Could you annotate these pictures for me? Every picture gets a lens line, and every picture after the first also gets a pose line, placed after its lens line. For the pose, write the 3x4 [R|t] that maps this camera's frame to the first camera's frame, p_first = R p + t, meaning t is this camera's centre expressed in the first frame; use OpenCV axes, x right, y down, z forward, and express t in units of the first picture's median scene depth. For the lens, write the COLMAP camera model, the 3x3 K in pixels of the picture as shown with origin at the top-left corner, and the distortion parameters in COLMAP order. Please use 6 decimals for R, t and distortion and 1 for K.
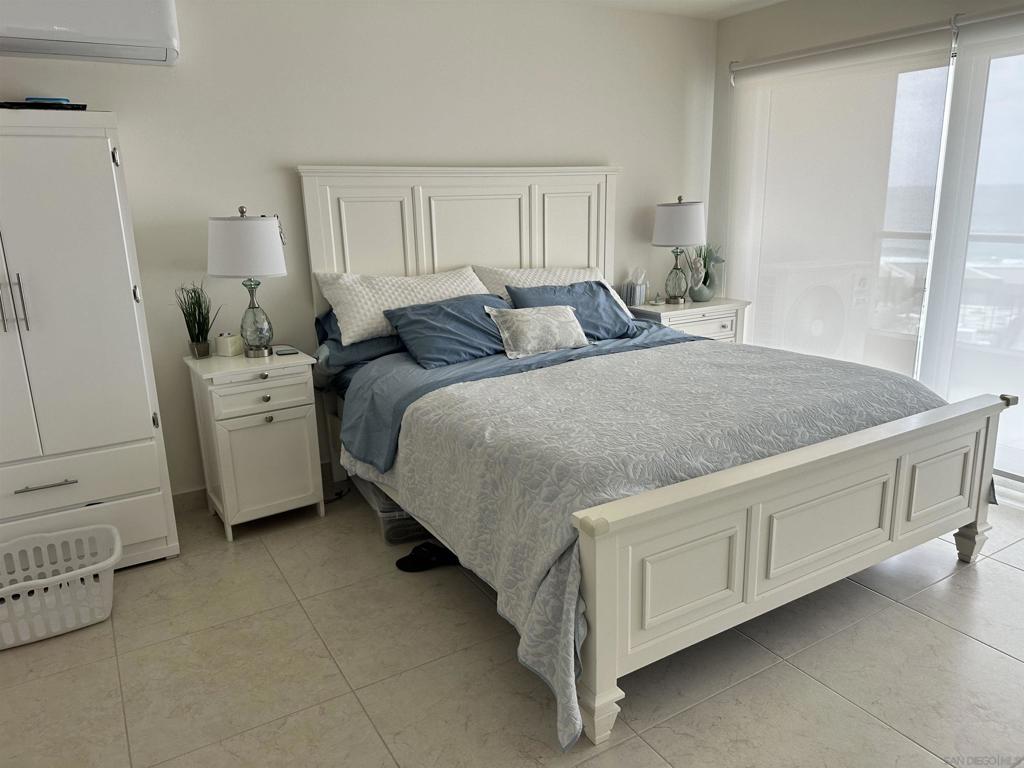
lens RADIAL K [[712.1, 0, 501.7], [0, 712.1, 376.5], [0, 0, 1]] dist [0.089114, -0.113433]
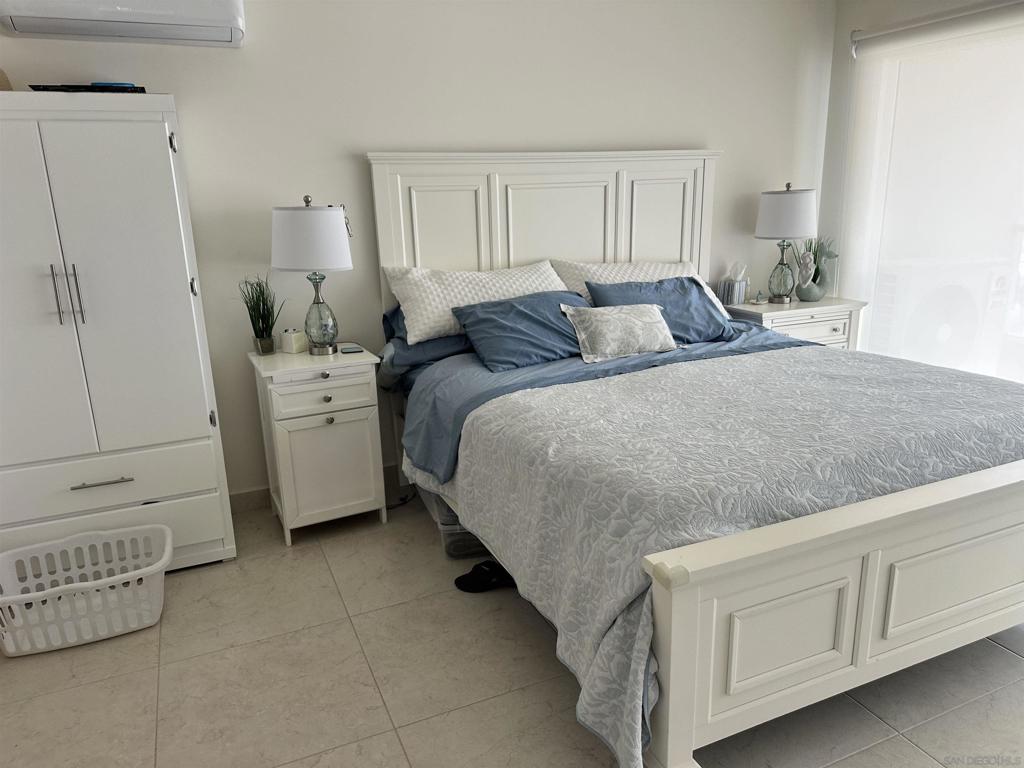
lens RADIAL K [[712.1, 0, 499.5], [0, 712.1, 387.5], [0, 0, 1]] dist [0.089114, -0.113433]
pose [[0.991596, 0.028709, -0.126150, 0.020409], [-0.026014, 0.999398, 0.022963, -0.013302], [0.126733, -0.019488, 0.991745, 0.097887]]
